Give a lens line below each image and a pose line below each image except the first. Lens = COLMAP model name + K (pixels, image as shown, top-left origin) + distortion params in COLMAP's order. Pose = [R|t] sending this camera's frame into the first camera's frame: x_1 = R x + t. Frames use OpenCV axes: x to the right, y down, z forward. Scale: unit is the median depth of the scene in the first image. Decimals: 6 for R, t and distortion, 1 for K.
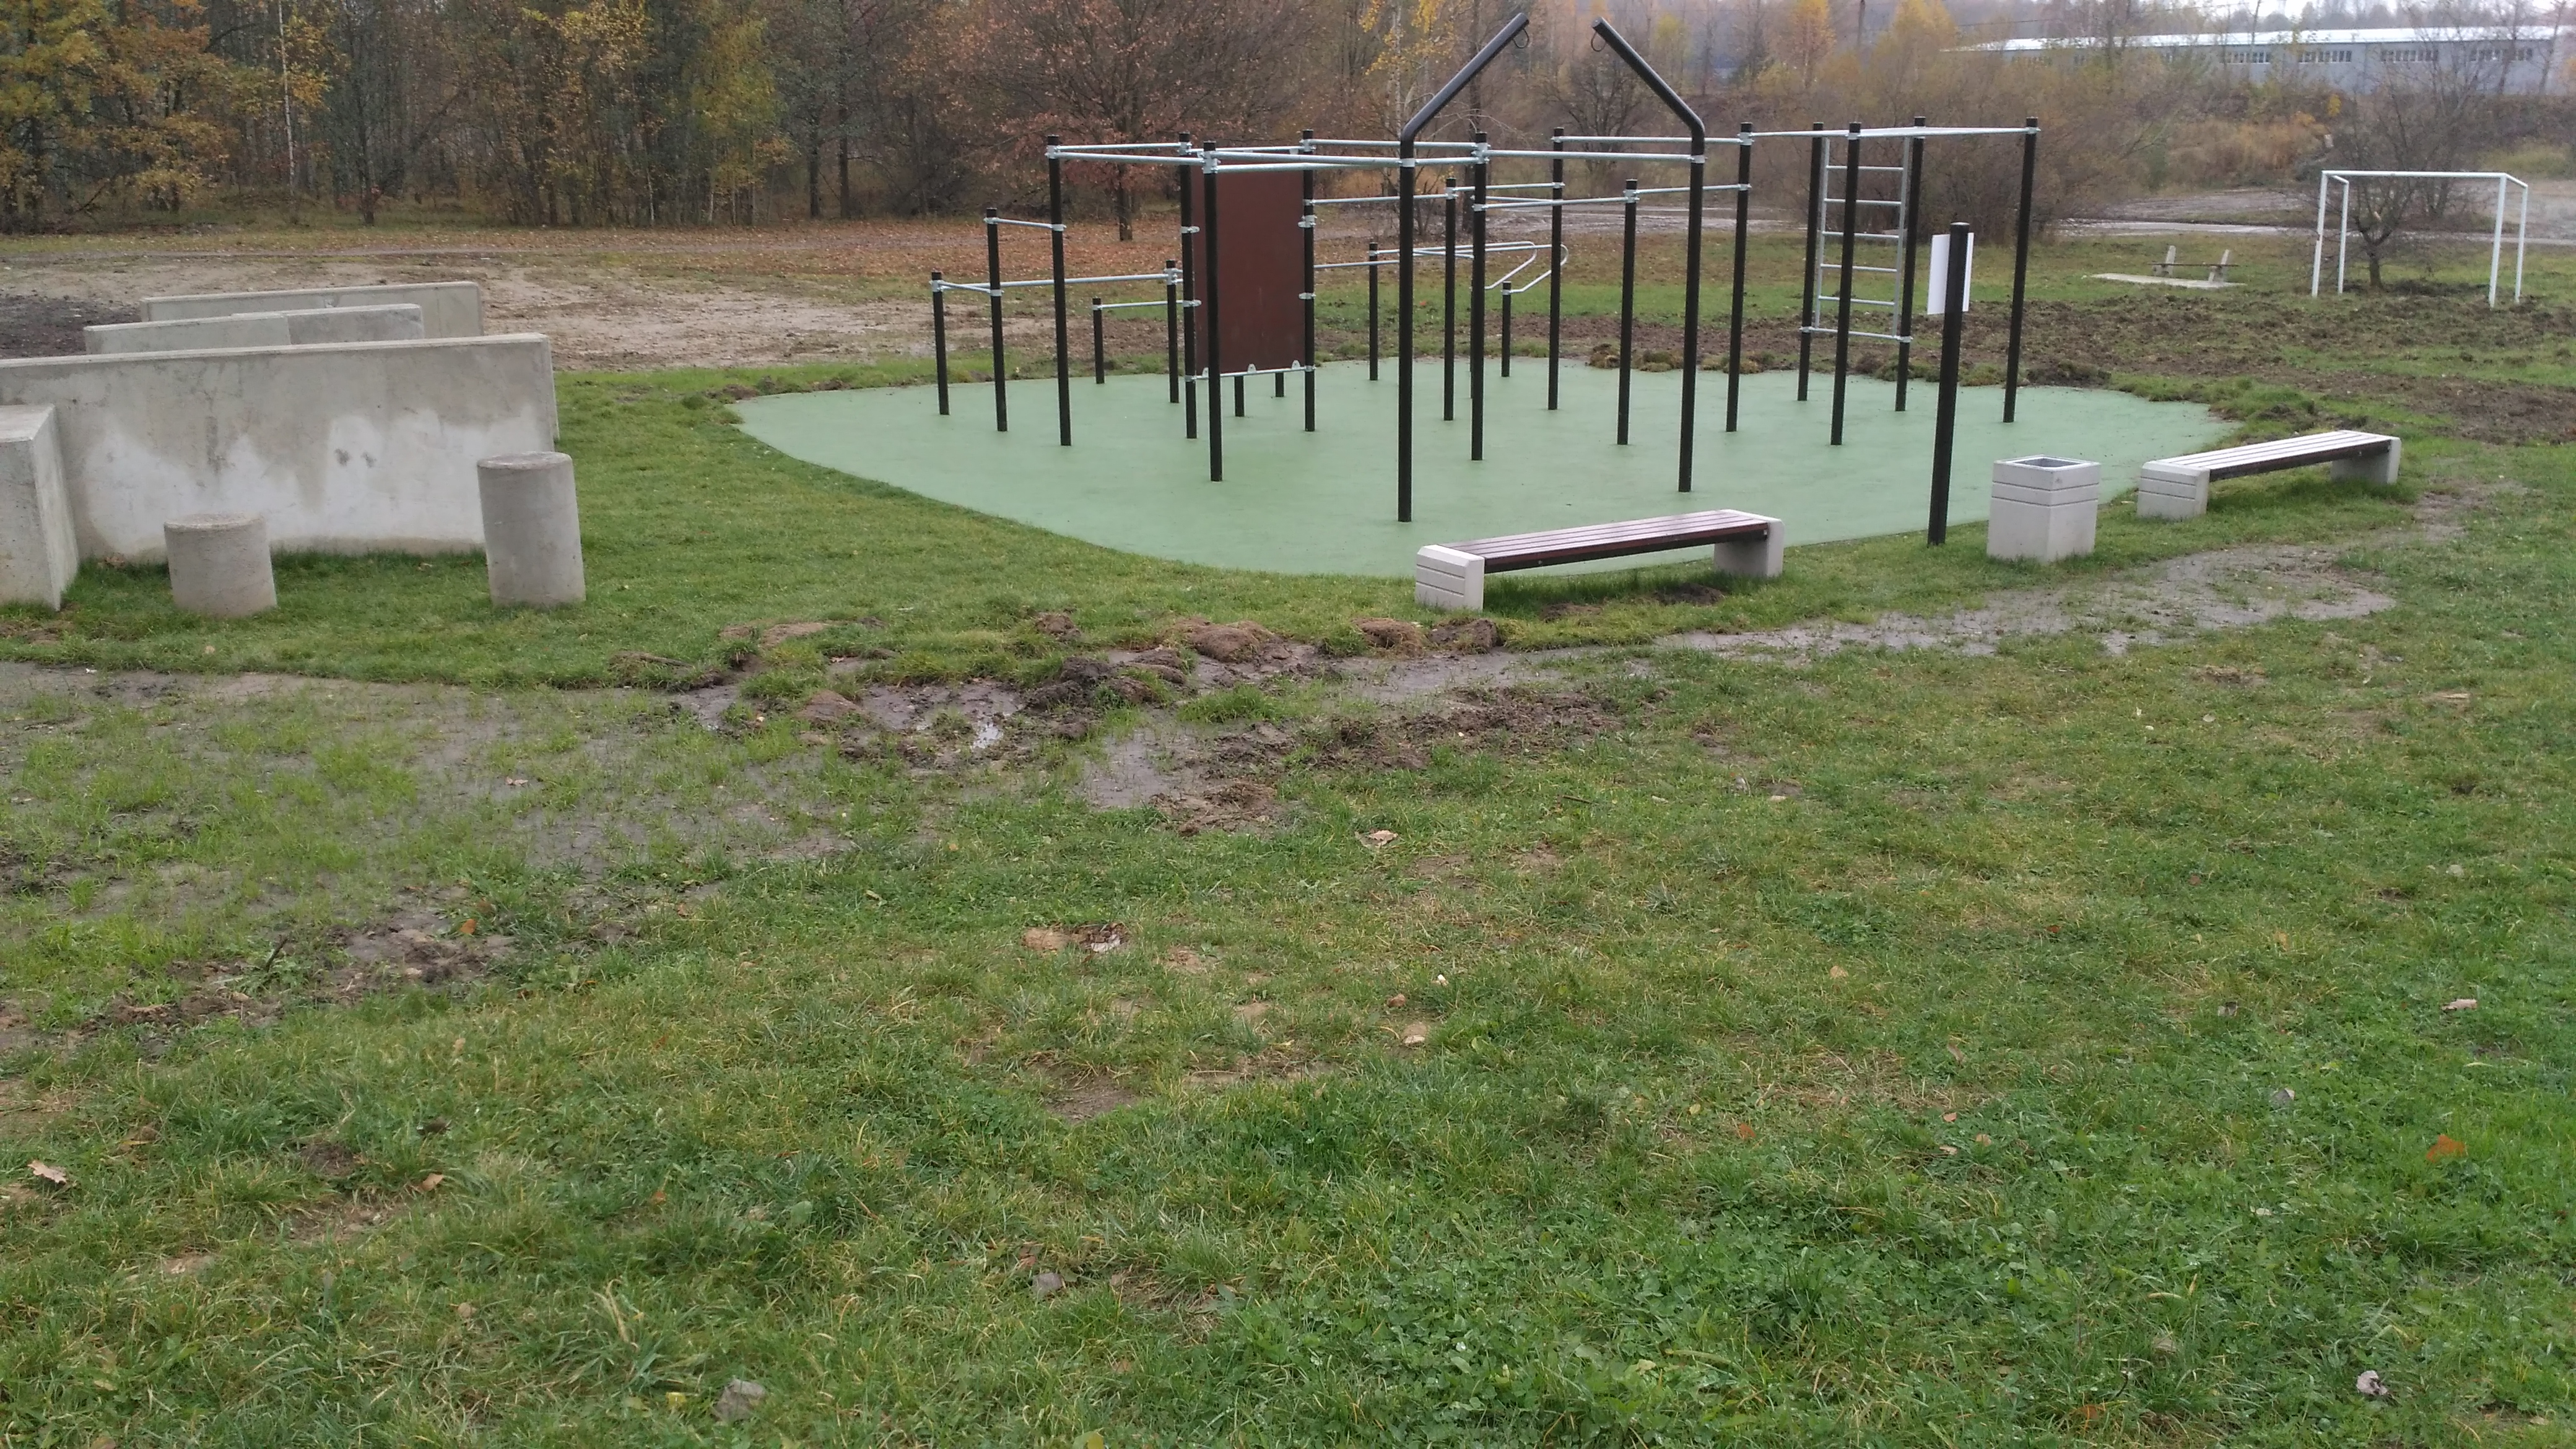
lens RADIAL K [[2256.5, 0, 1295.0], [0, 2256.5, 729.0], [0, 0, 1]] dist [0.119035, -0.335987]
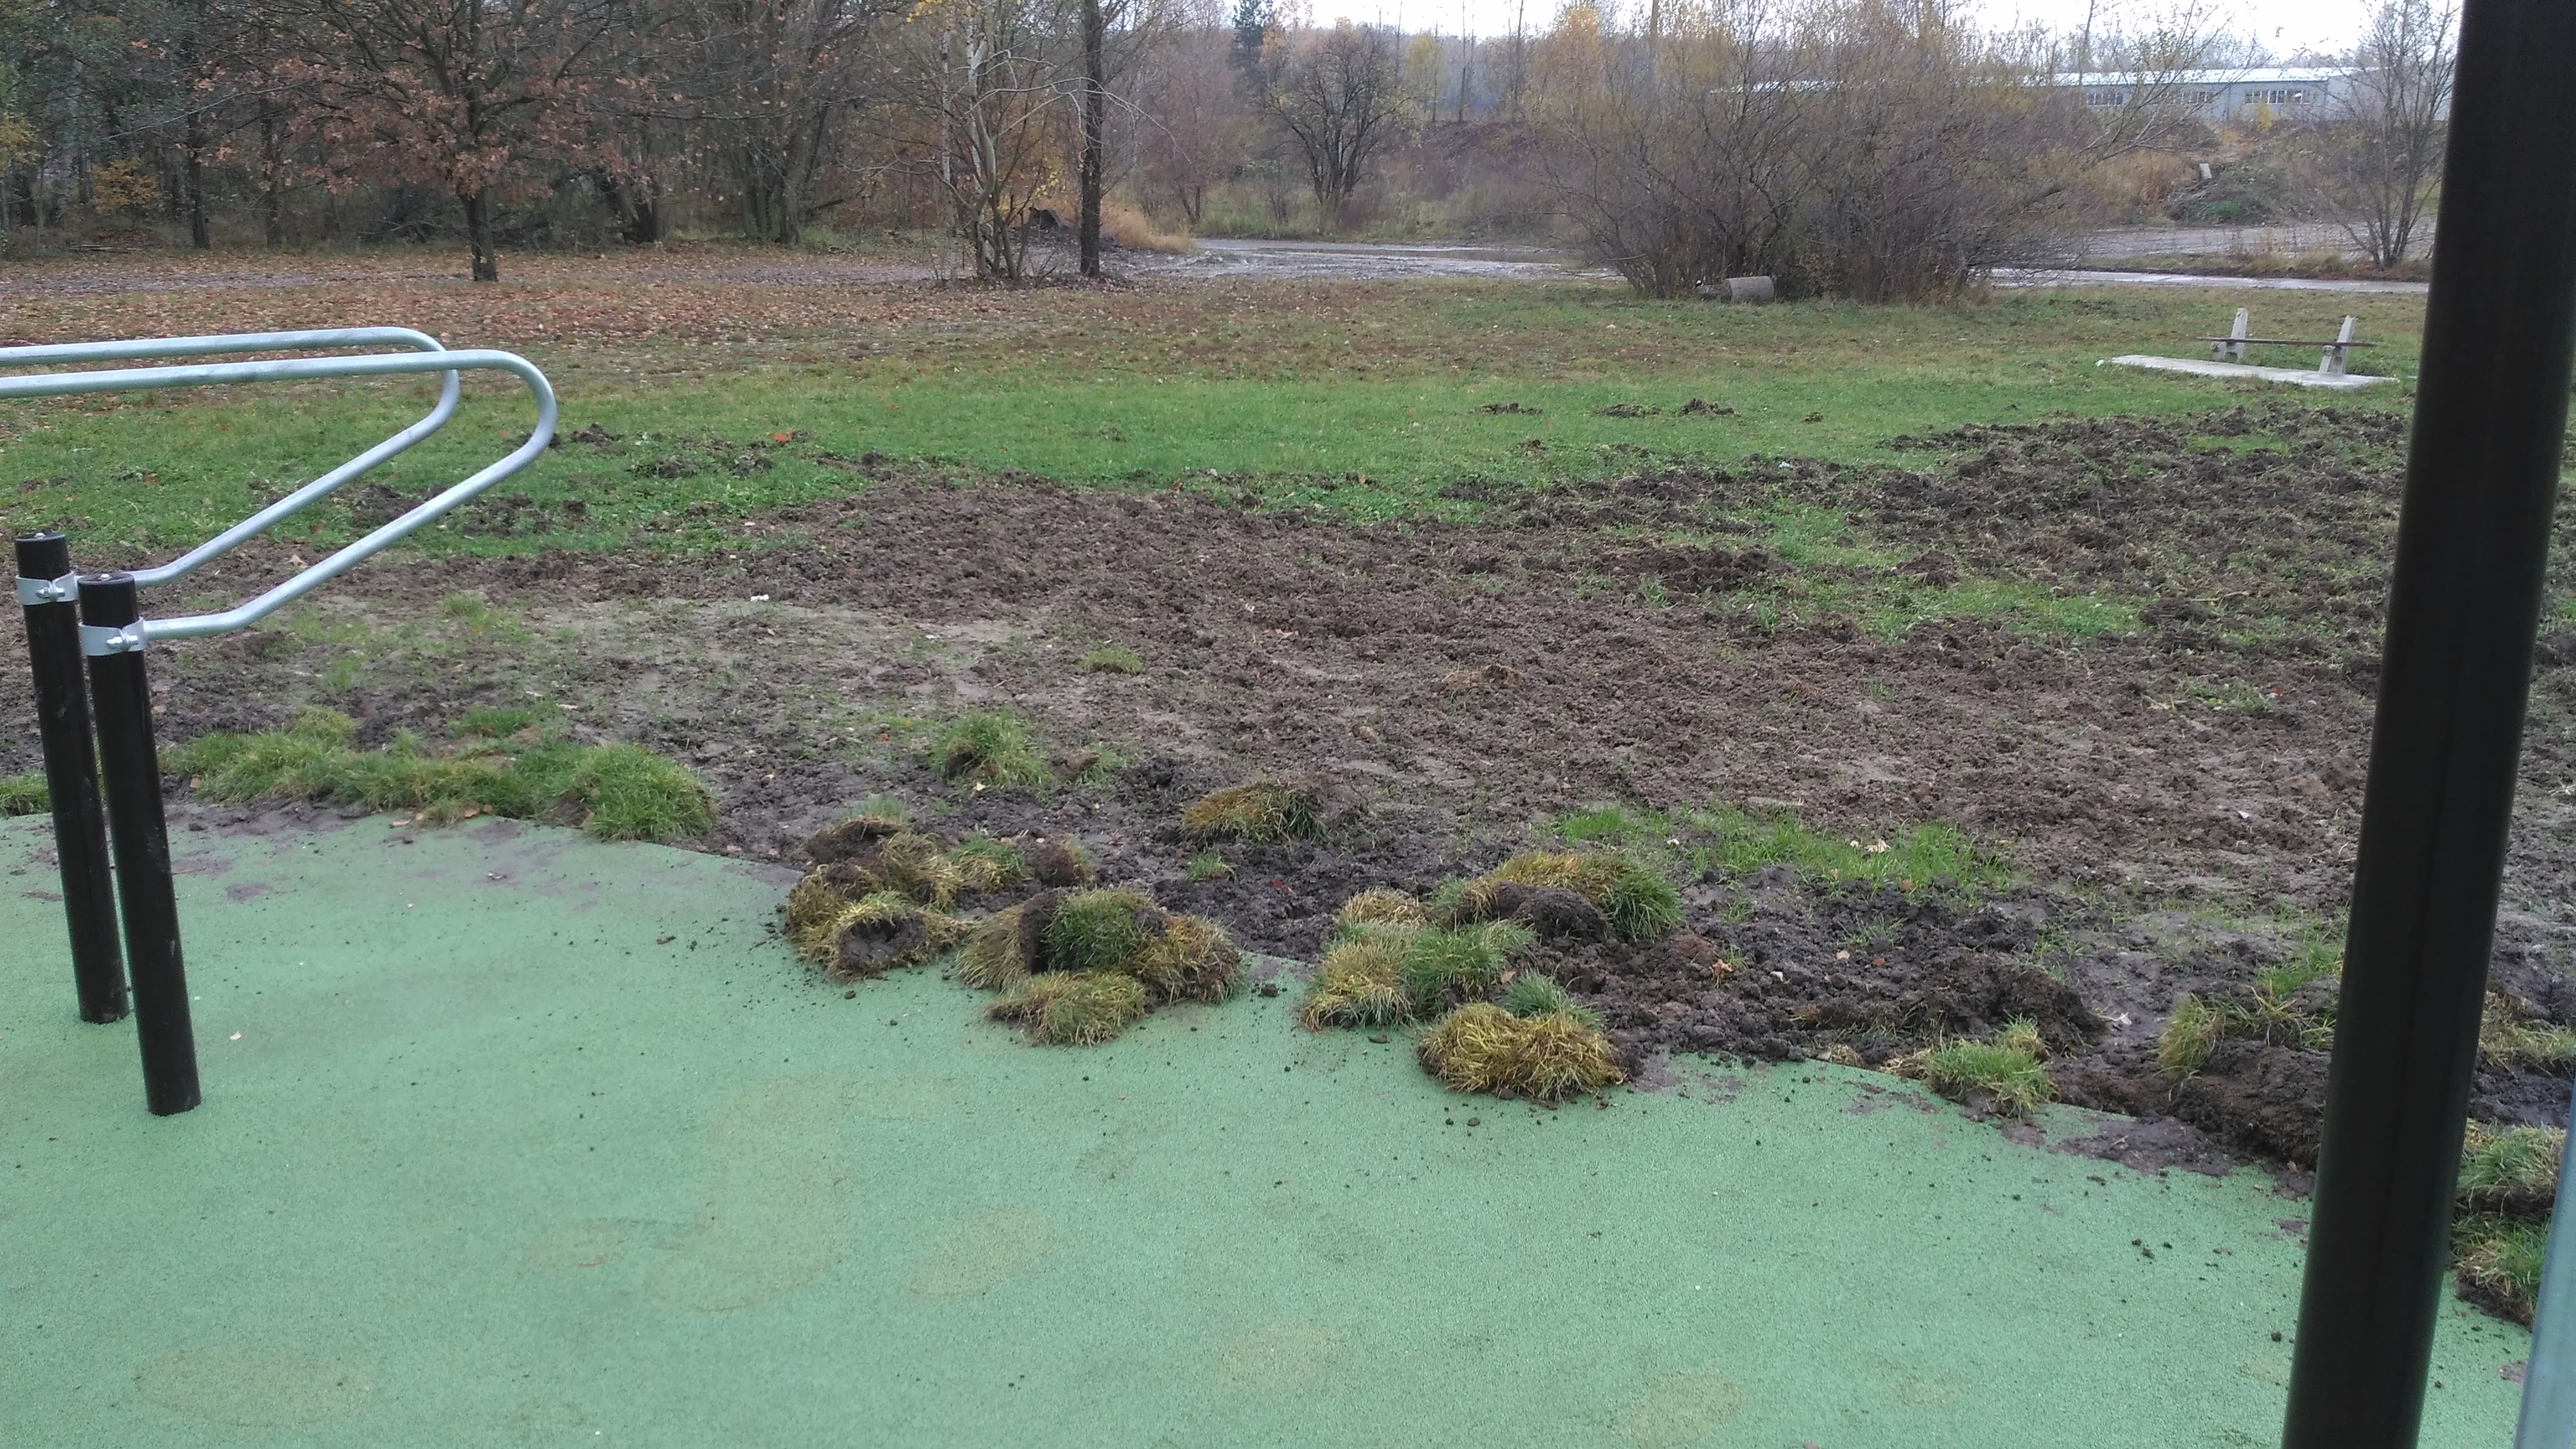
lens RADIAL K [[2256.5, 0, 1295.0], [0, 2256.5, 729.0], [0, 0, 1]] dist [0.119035, -0.335987]
pose [[0.995190, -0.009828, 0.097467, 0.081145], [0.011492, 0.999798, -0.016519, -0.086310], [-0.097285, 0.017559, 0.995102, 0.395804]]
